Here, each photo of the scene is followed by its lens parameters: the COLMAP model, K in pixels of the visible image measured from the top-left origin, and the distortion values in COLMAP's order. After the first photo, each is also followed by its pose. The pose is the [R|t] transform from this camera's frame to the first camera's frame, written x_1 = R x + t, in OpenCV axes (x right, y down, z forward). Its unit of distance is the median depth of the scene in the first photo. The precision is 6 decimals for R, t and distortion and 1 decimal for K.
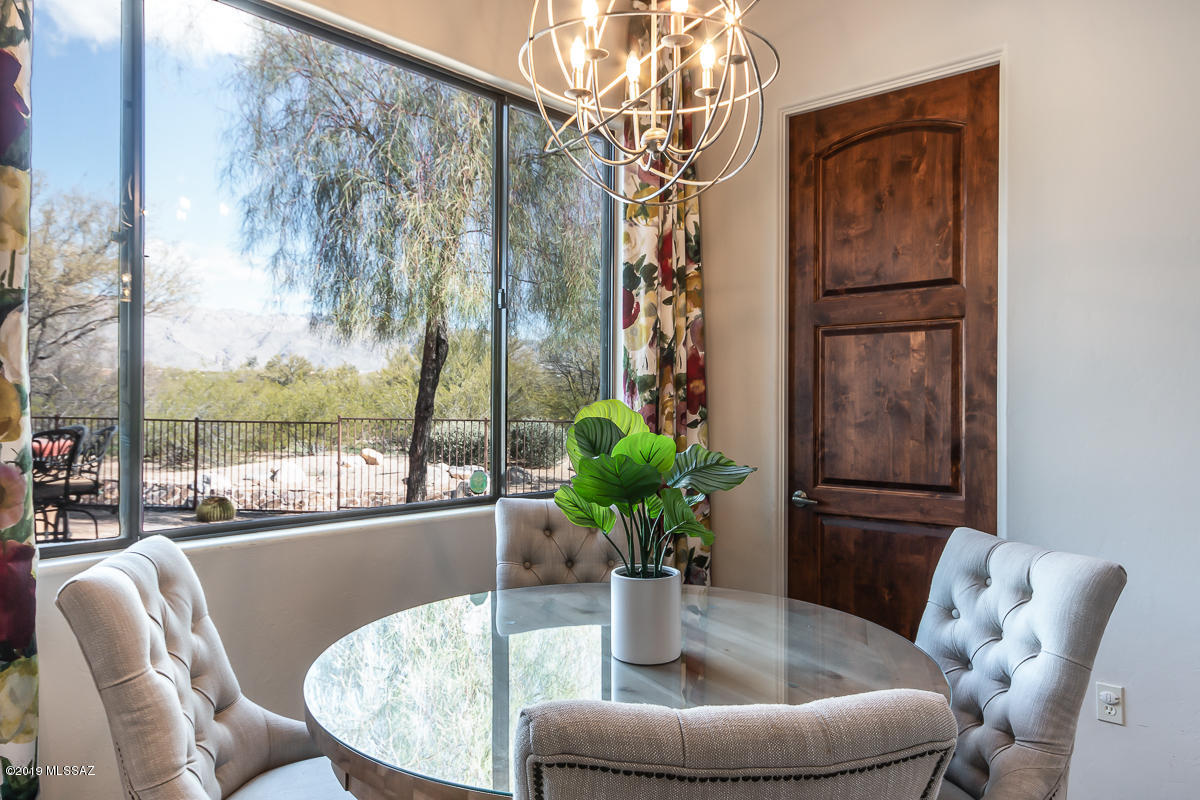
lens RADIAL K [[829.7, 0, 600.0], [0, 829.7, 400.0], [0, 0, 1]] dist [0.006274, 0.002444]
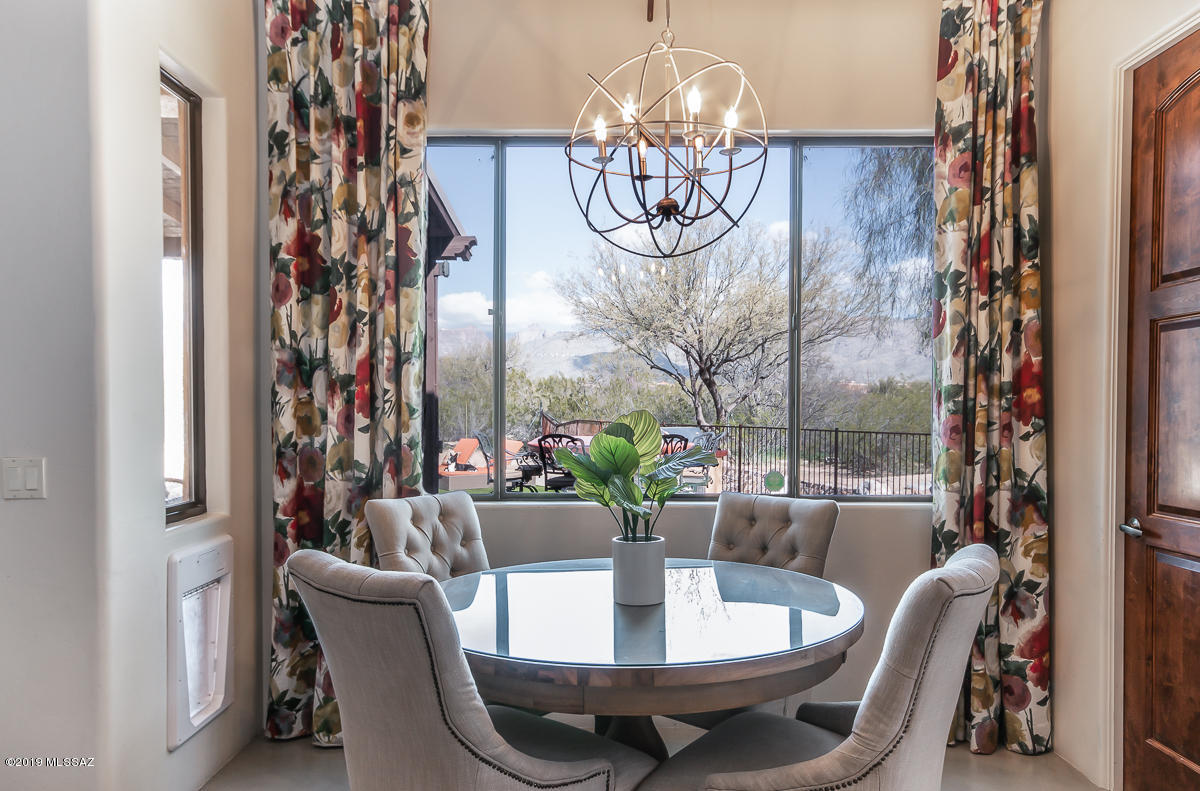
lens RADIAL K [[831.7, 0, 601.4], [0, 831.7, 426.4], [0, 0, 1]] dist [0.017712, 0.000291]
pose [[0.666944, 0.011409, -0.745021, 0.512652], [0.001358, 0.999862, 0.016527, 0.002162], [0.745107, -0.012034, 0.666836, 0.035869]]
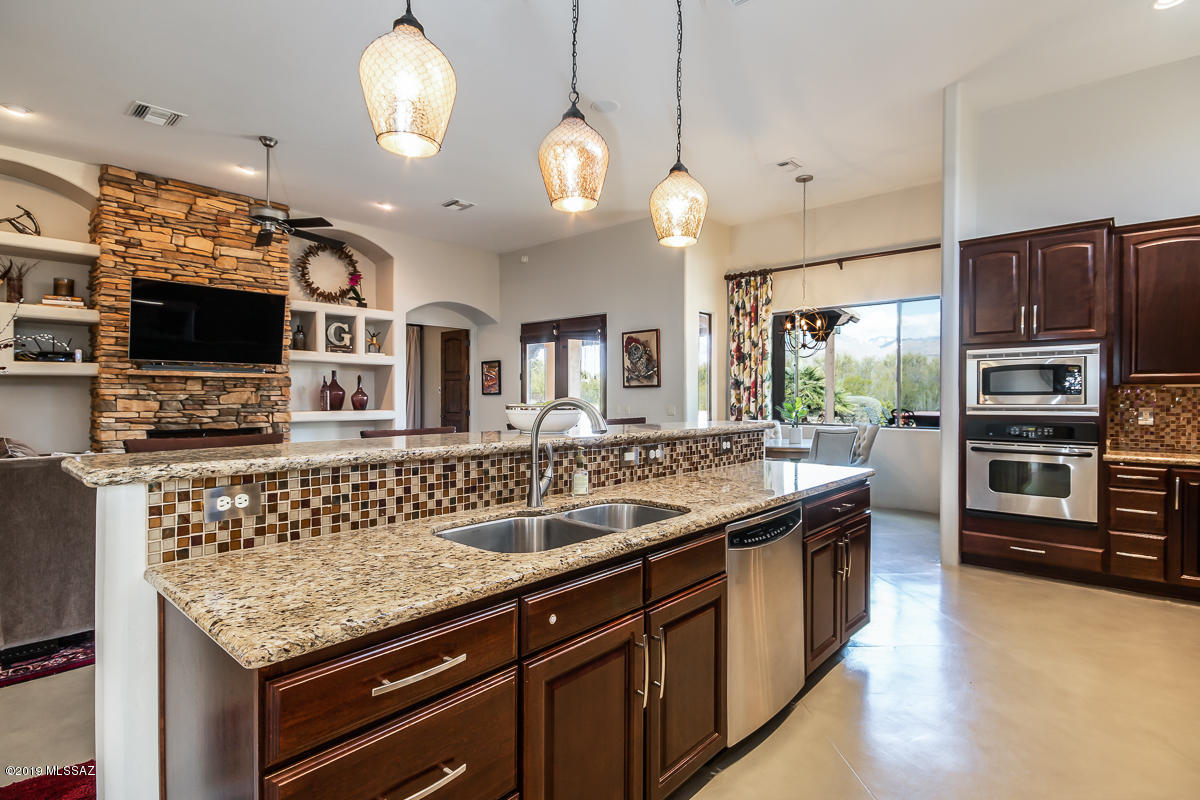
lens RADIAL K [[588.0, 0, 600.0], [0, 588.0, 400.0], [0, 0, 1]] dist [-0.002495, 0.000015]
pose [[0.009726, 0.000959, -0.999952, 1.968095], [0.000384, 0.999999, 0.000963, 0.011355], [0.999953, -0.000393, 0.009726, -0.161069]]
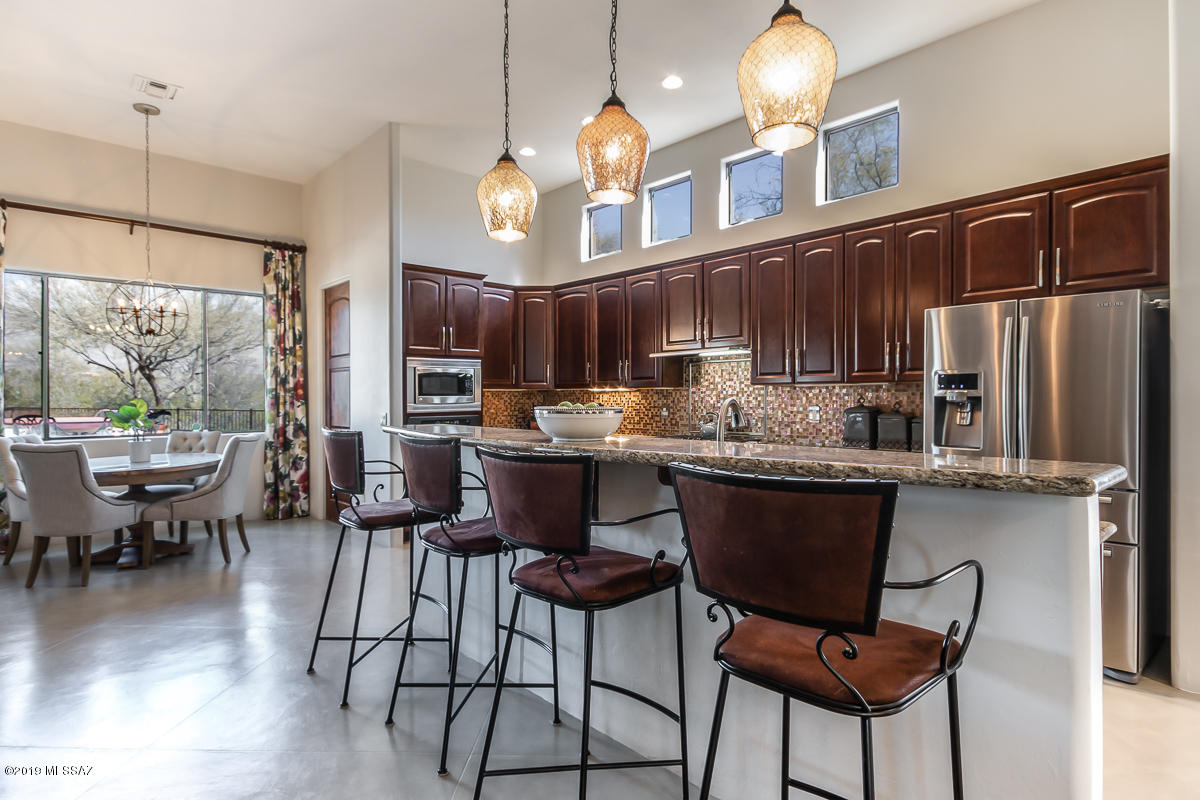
lens RADIAL K [[624.9, 0, 600.0], [0, 624.9, 400.0], [0, 0, 1]] dist [0.002227, 0.000689]
pose [[0.996663, -0.008965, -0.081131, 1.278484], [0.009503, 0.999935, 0.006247, 0.006013], [0.081070, -0.006997, 0.996684, -0.927750]]
